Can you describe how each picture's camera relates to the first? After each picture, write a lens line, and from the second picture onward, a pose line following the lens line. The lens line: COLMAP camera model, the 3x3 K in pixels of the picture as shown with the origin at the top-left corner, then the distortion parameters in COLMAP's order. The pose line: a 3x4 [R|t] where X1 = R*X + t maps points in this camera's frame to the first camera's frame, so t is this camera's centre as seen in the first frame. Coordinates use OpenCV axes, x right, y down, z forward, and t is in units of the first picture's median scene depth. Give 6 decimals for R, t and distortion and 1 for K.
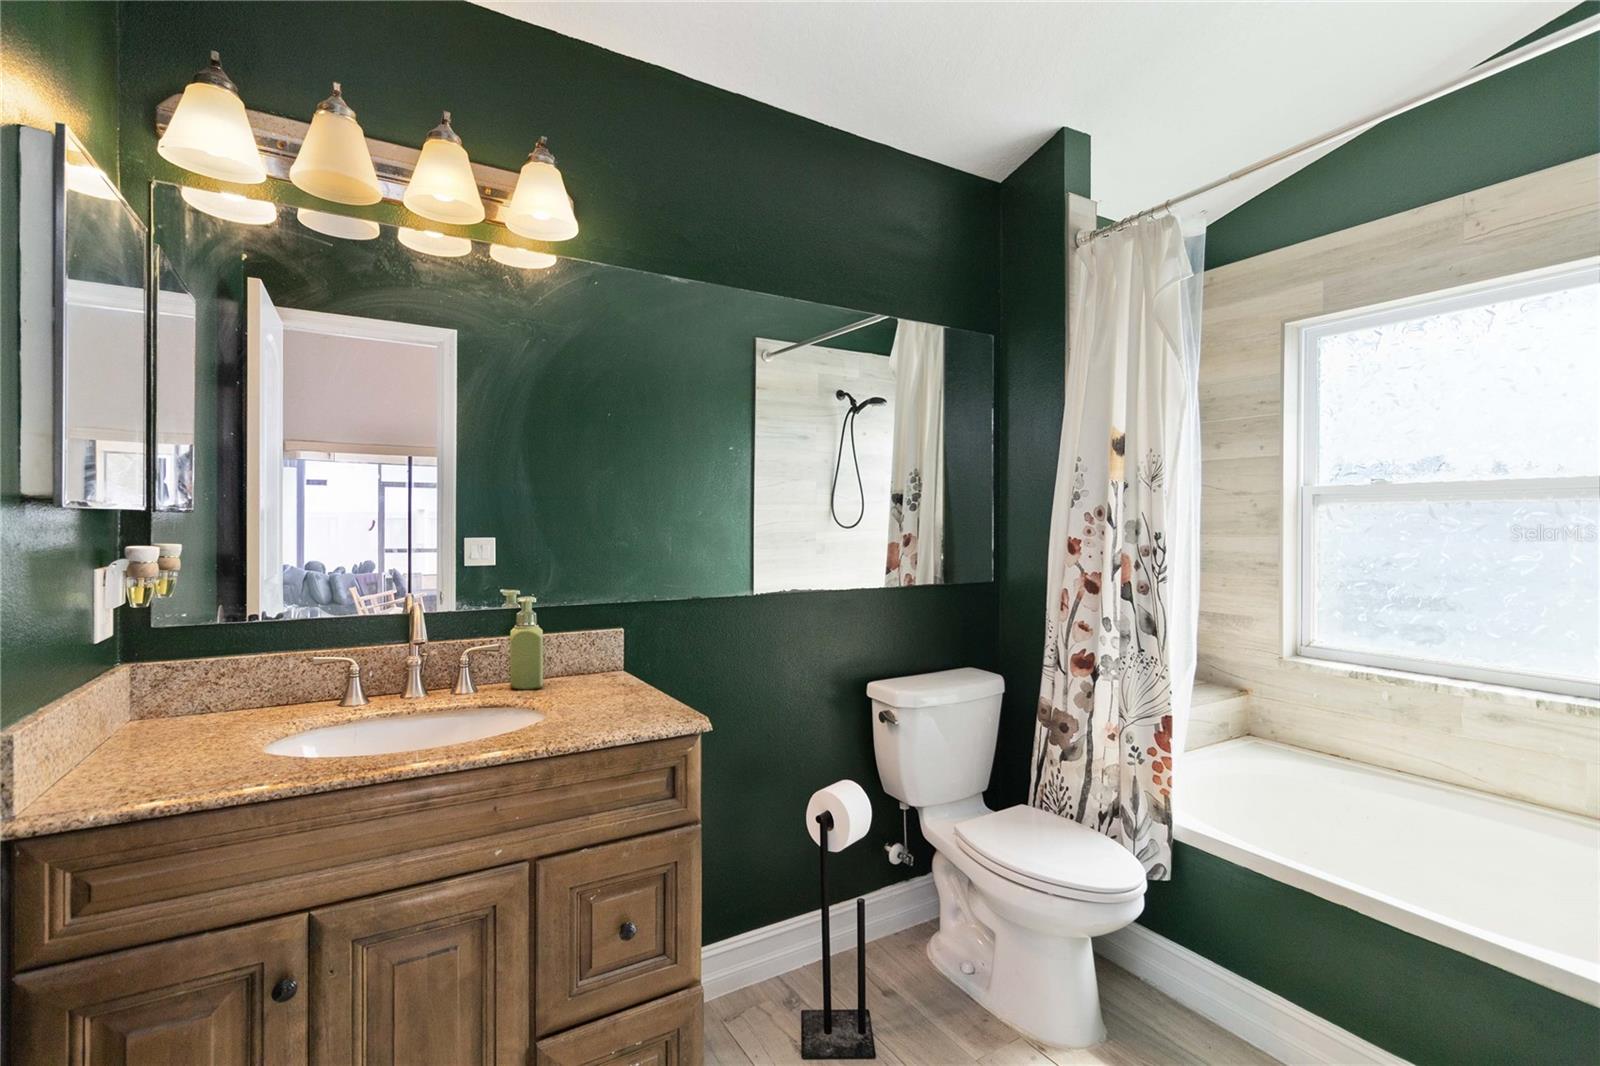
lens RADIAL K [[737.4, 0, 802.0], [0, 737.4, 527.9], [0, 0, 1]] dist [-0.002342, 0.001005]
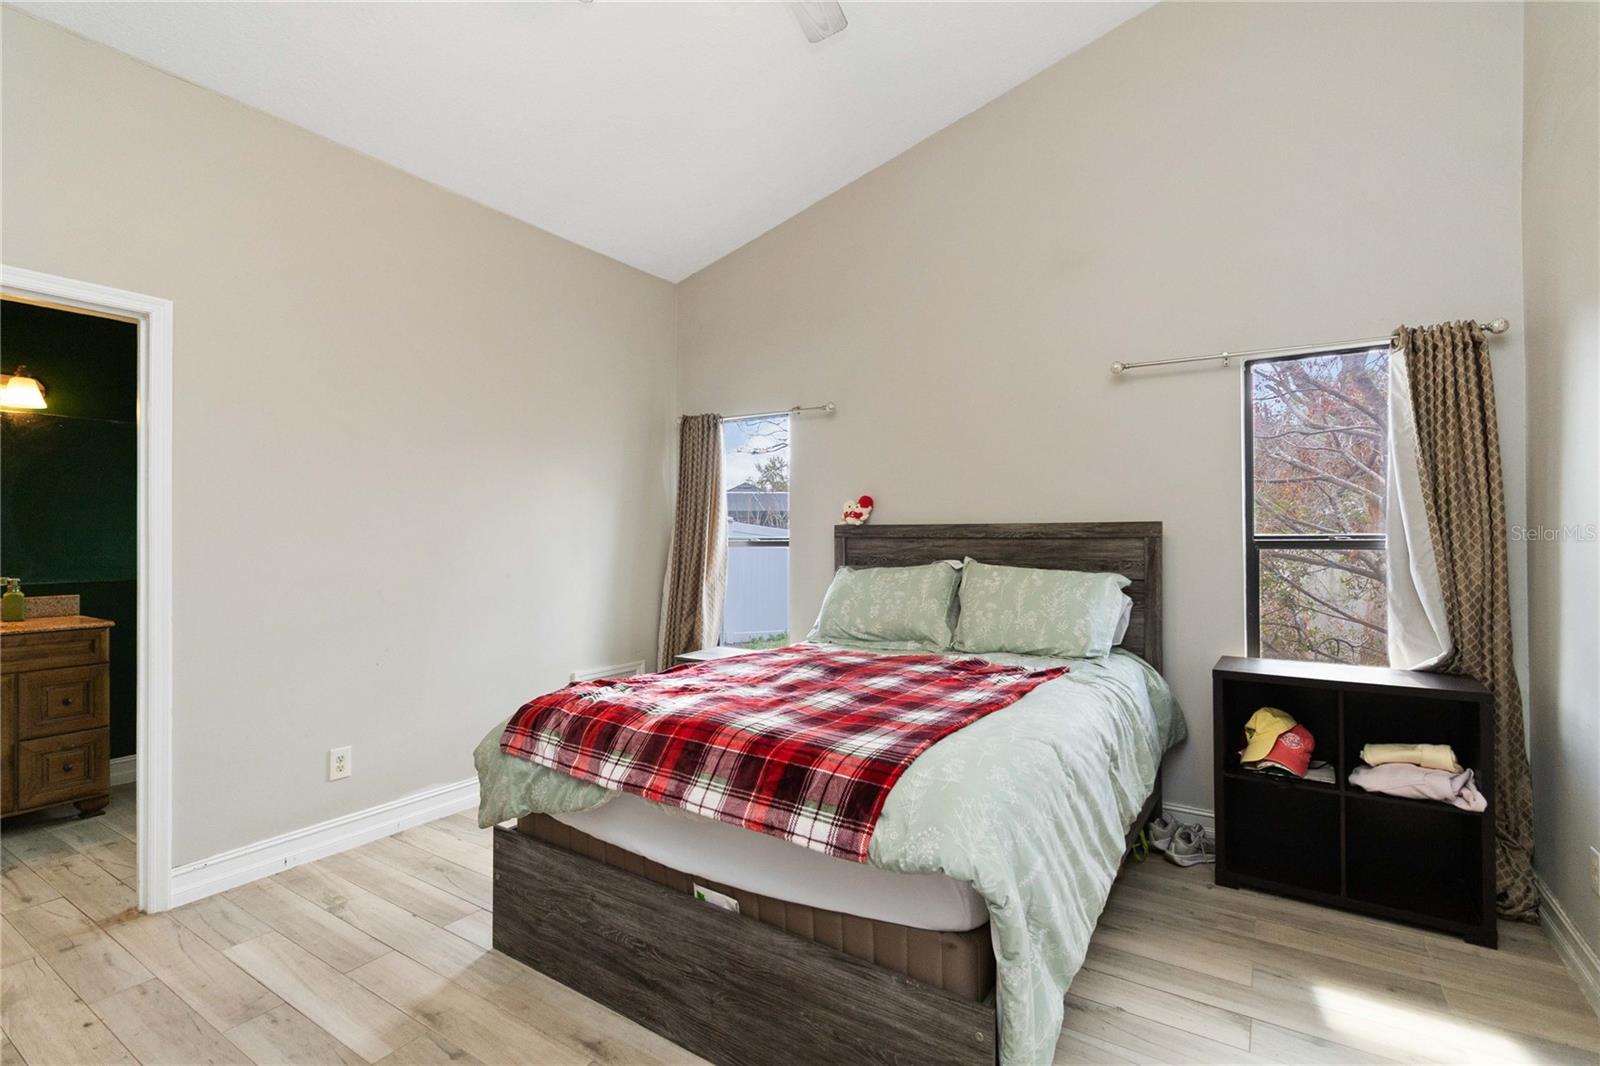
lens RADIAL K [[737.4, 0, 802.0], [0, 737.4, 532.9], [0, 0, 1]] dist [-0.002342, 0.001005]
pose [[0.896434, -0.007243, 0.443118, 0.883593], [0.009270, 0.999954, -0.002408, -0.012334], [-0.443080, 0.006266, 0.896460, -2.330021]]
